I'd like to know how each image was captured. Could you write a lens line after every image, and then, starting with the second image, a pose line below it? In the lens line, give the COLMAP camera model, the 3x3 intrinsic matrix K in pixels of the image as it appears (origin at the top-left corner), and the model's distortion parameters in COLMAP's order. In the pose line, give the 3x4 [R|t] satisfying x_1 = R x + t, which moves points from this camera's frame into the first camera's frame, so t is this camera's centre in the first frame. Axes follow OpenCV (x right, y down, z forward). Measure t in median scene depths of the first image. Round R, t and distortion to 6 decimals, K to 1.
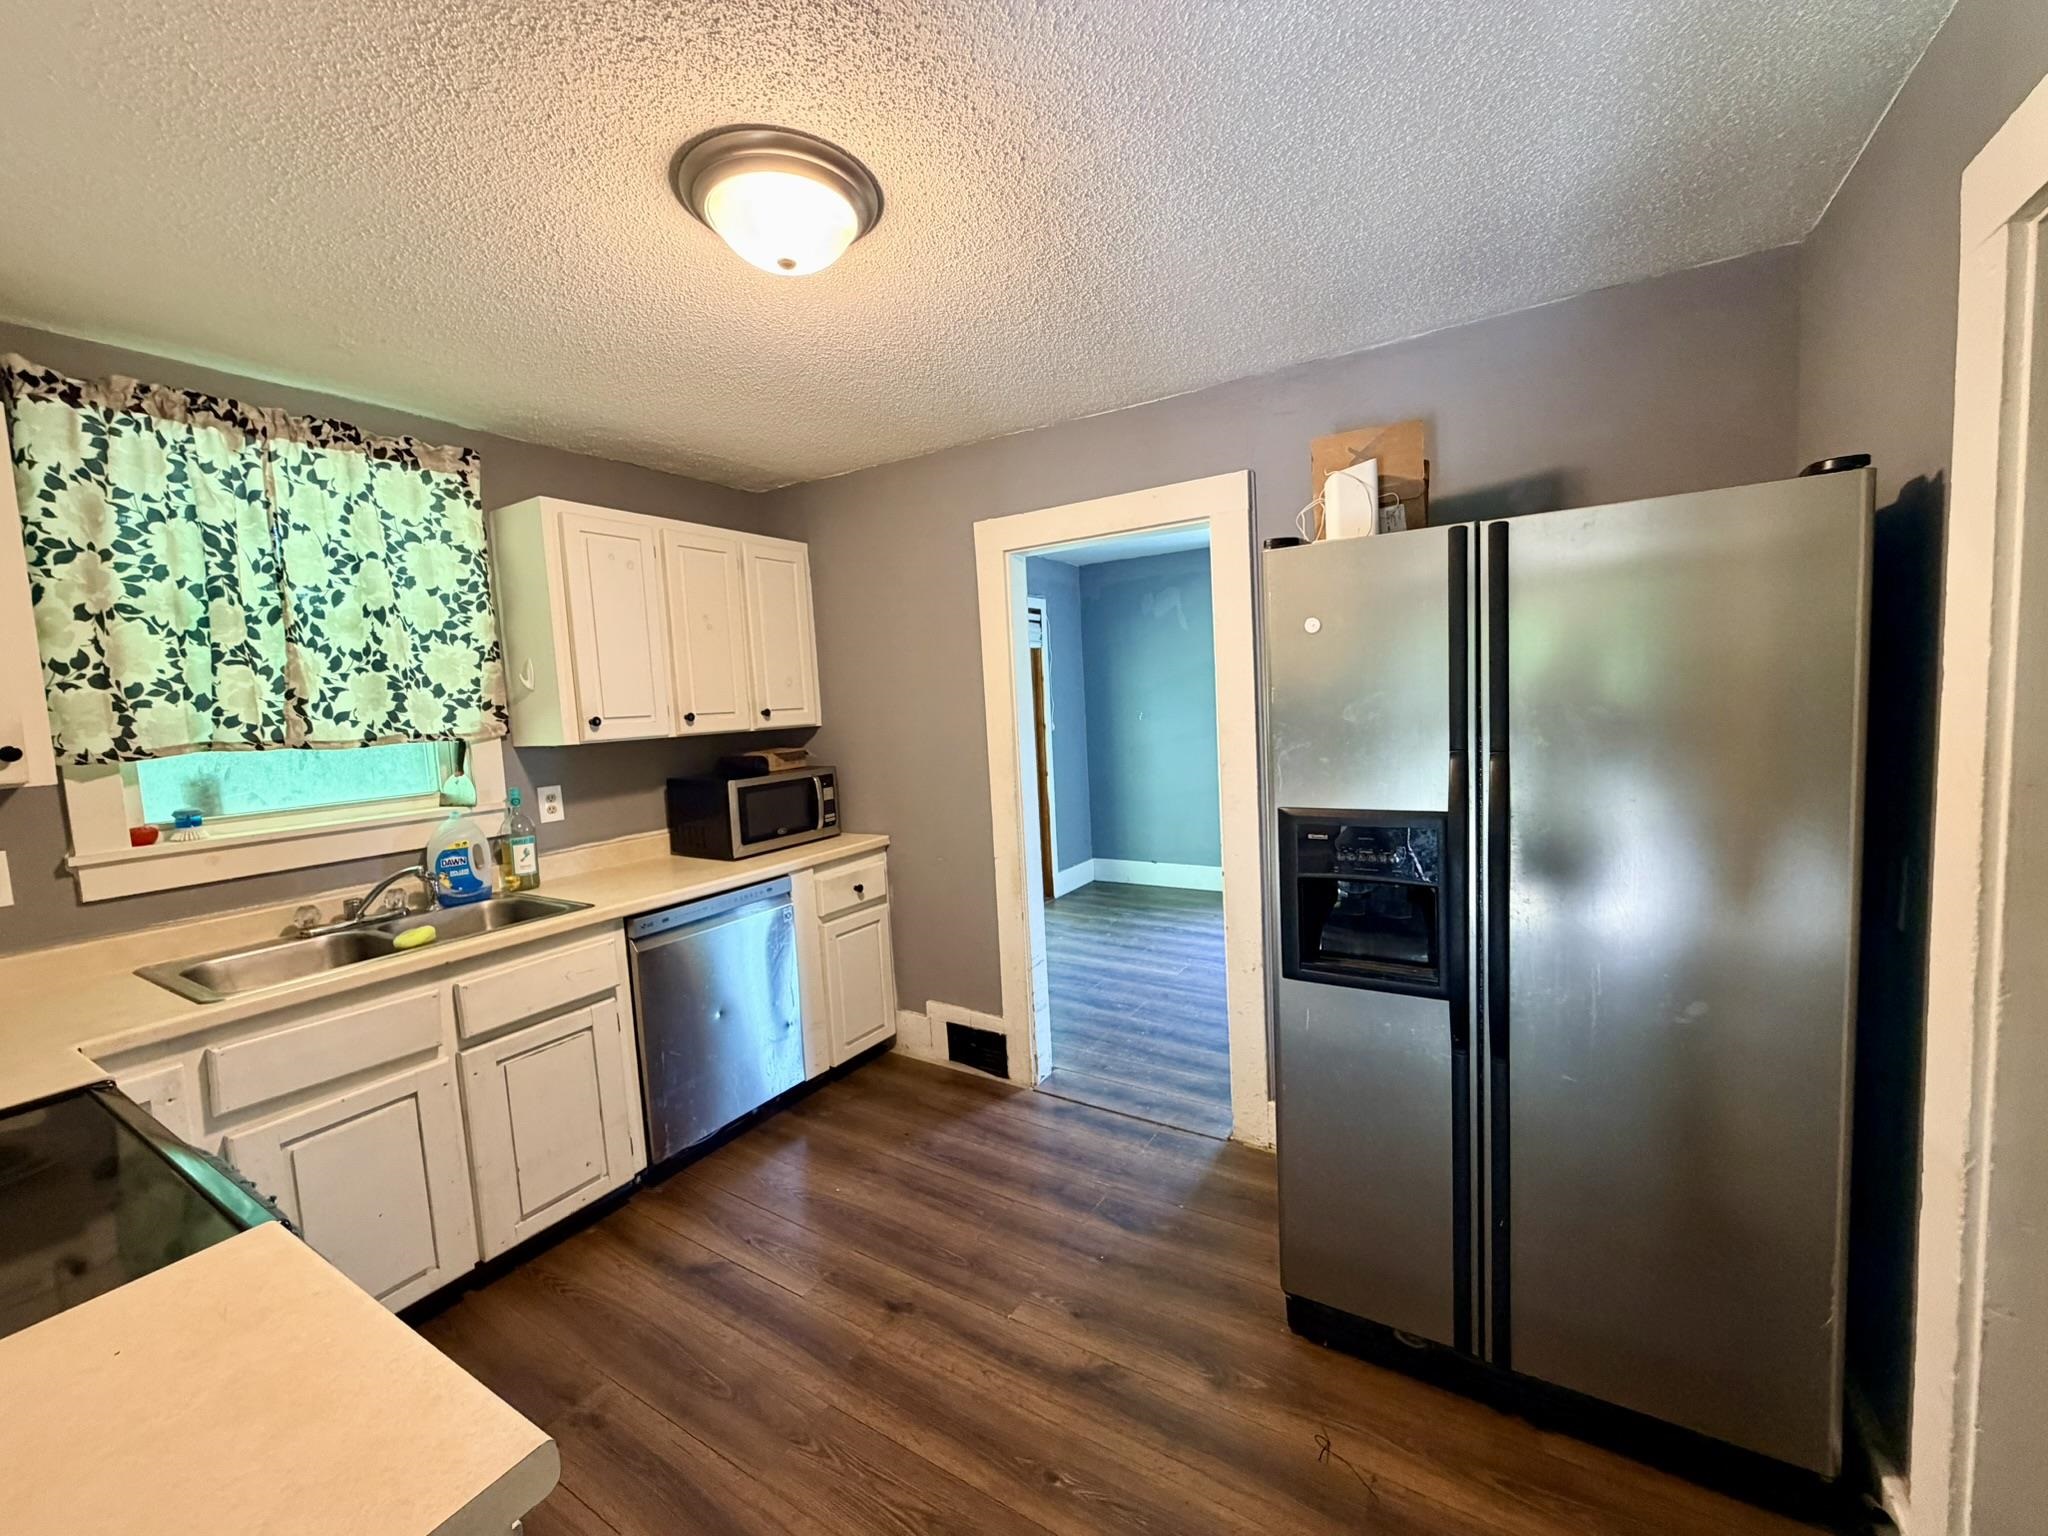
lens RADIAL K [[818.6, 0, 1019.1], [0, 818.6, 766.6], [0, 0, 1]] dist [0.002039, -0.000274]
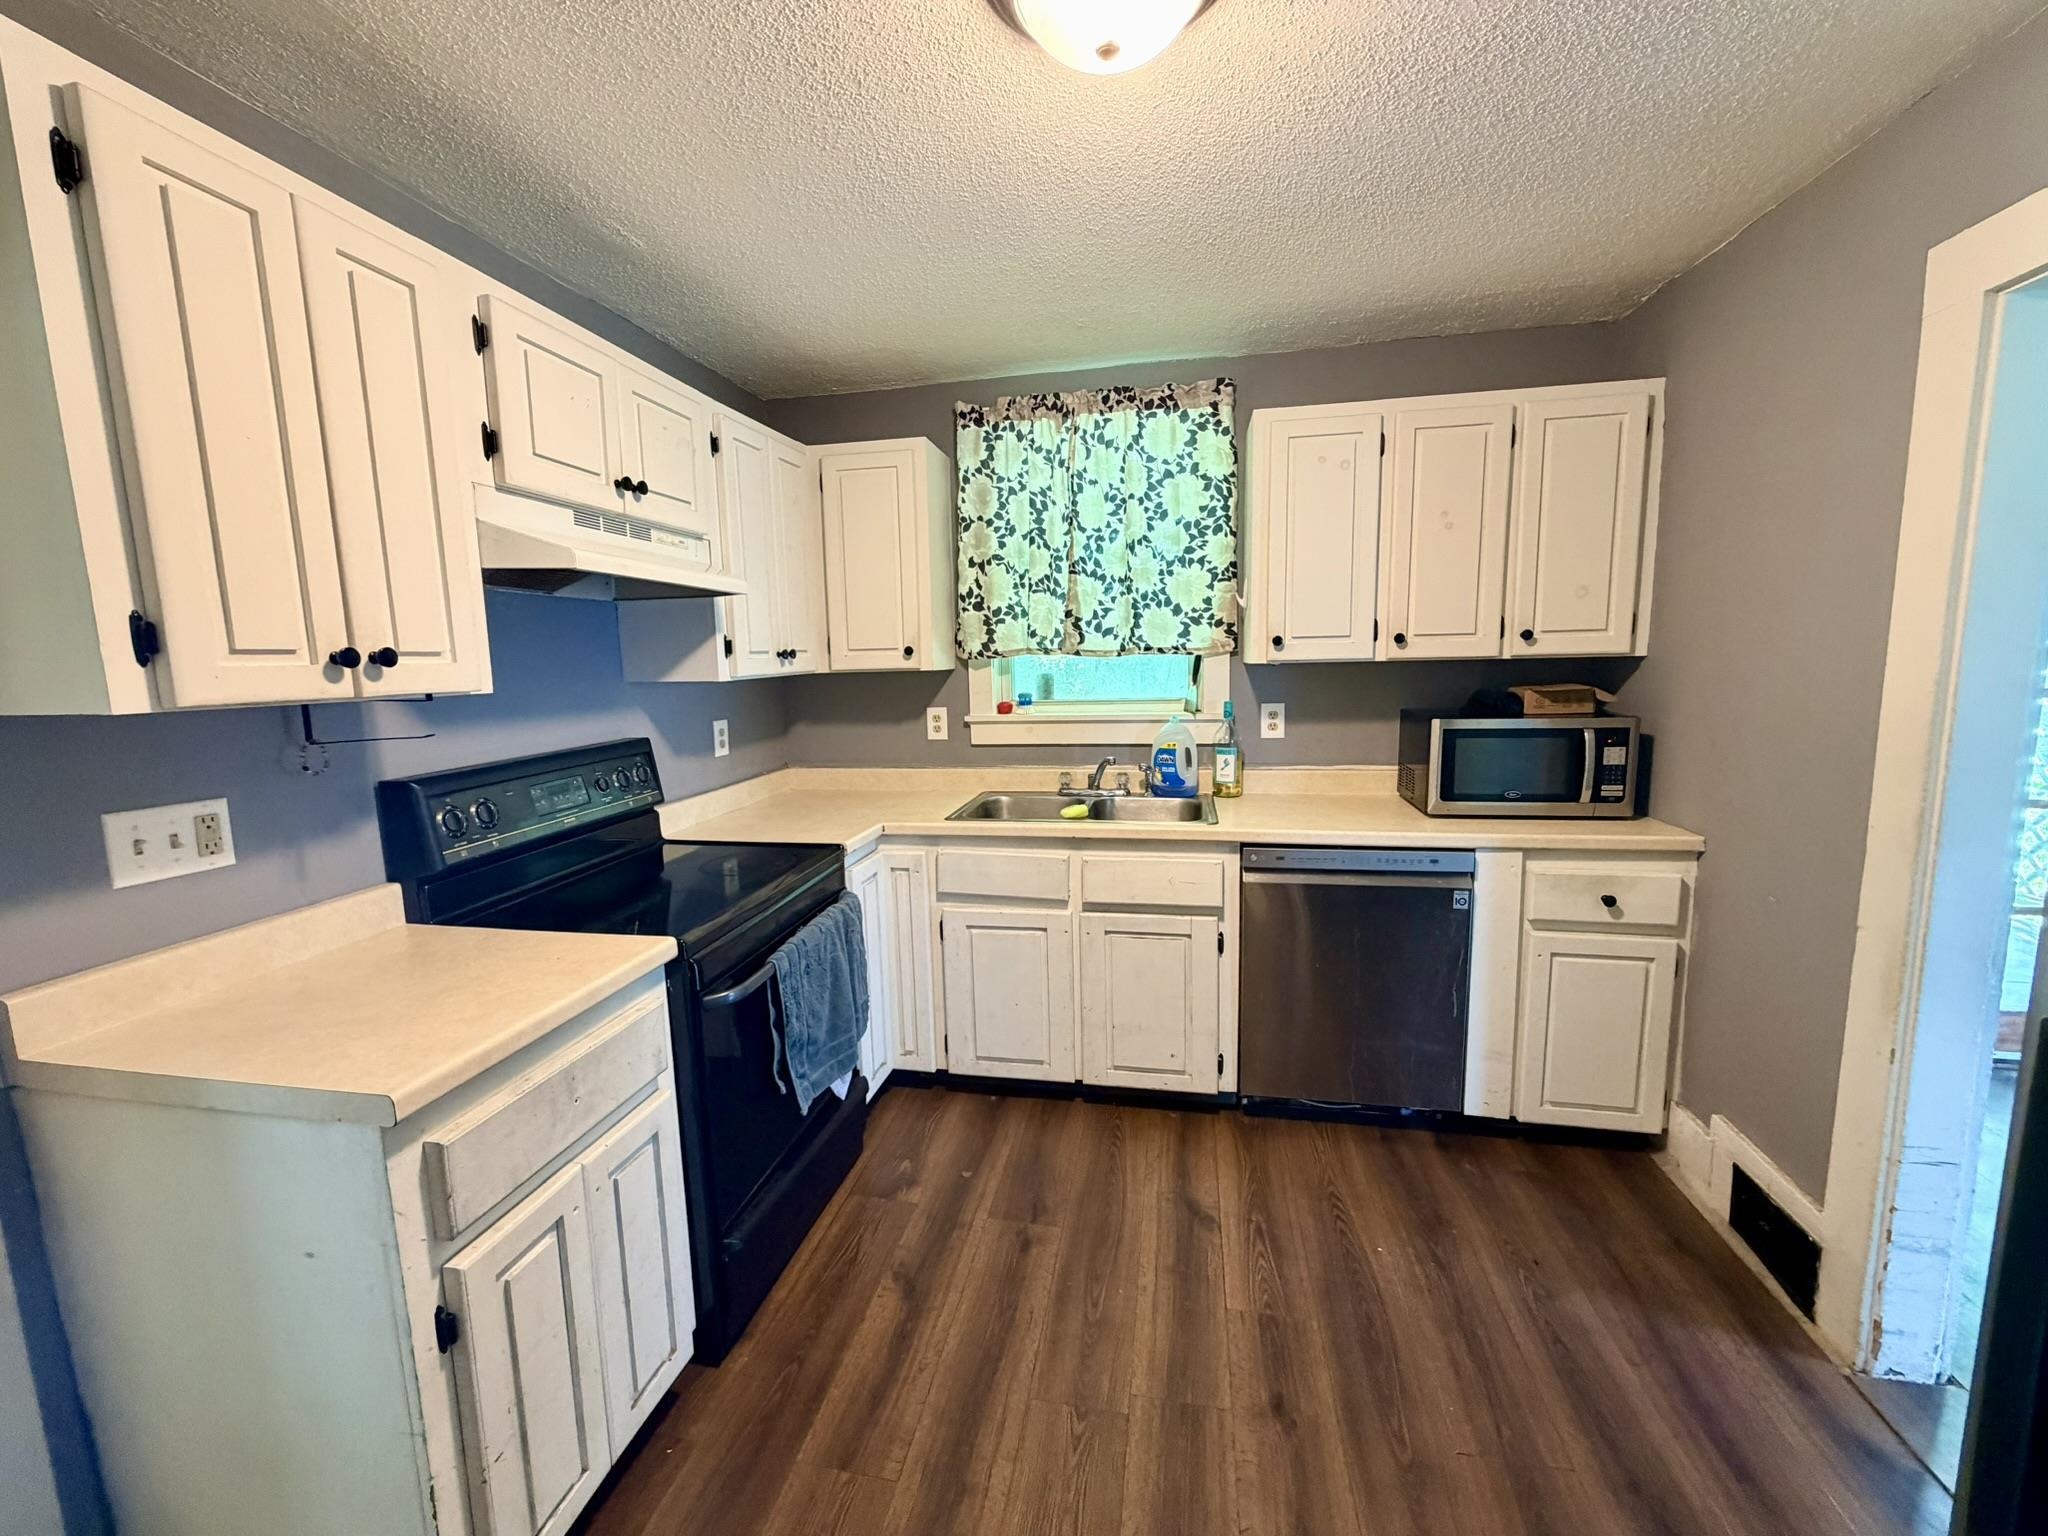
lens RADIAL K [[818.6, 0, 1010.4], [0, 818.6, 764.6], [0, 0, 1]] dist [0.002039, -0.000274]
pose [[0.353929, 0.169576, -0.919771, 0.292396], [-0.072242, 0.985444, 0.153885, -0.037971], [0.932478, 0.011982, 0.361027, 0.368303]]
